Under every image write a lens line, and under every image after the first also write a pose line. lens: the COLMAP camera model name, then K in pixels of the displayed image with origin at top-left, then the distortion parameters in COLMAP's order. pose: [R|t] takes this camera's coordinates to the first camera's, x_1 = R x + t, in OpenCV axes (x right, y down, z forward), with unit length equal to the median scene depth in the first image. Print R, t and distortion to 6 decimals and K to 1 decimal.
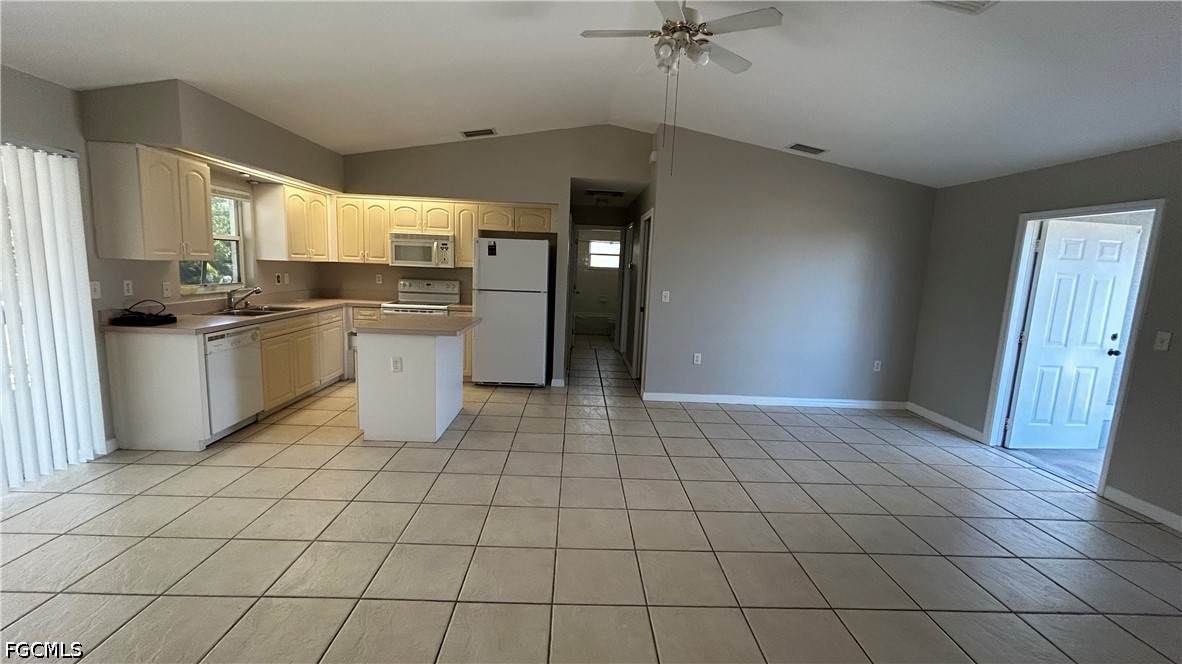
lens RADIAL K [[474.4, 0, 590.5], [0, 474.4, 329.9], [0, 0, 1]] dist [0.000262, 0.000242]
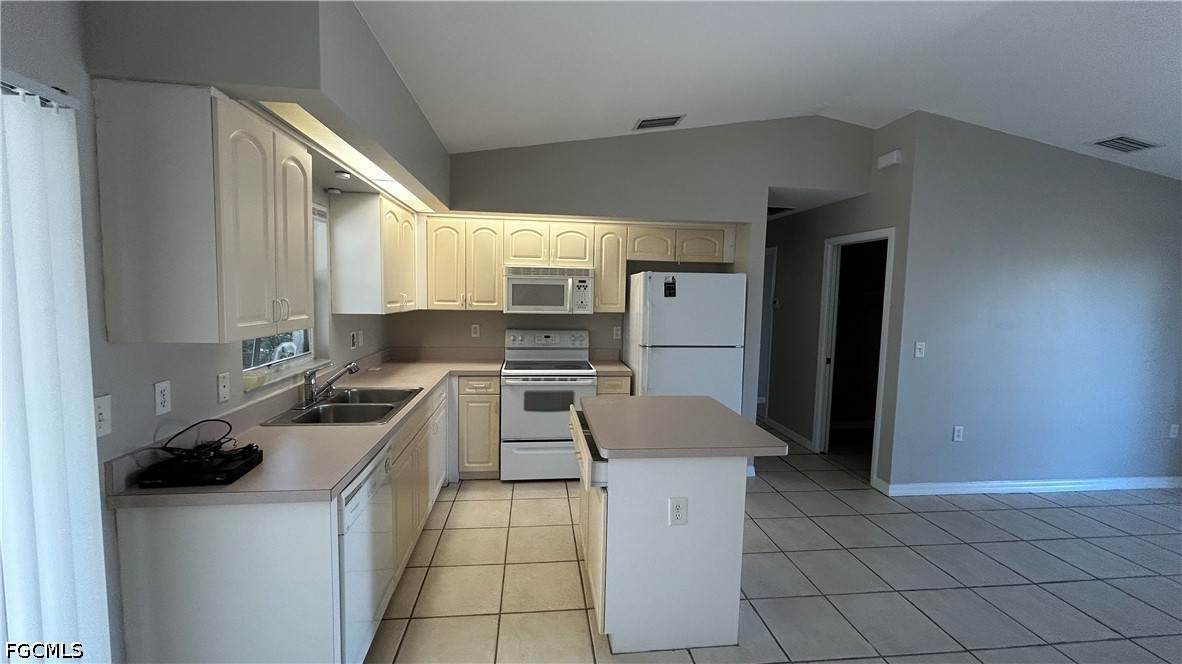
lens RADIAL K [[474.4, 0, 589.9], [0, 474.4, 329.9], [0, 0, 1]] dist [0.000262, 0.000242]
pose [[0.995258, -0.027295, 0.093364, -0.376378], [0.032015, 0.998264, -0.049433, -0.075239], [-0.091853, 0.052188, 0.994404, 0.309249]]
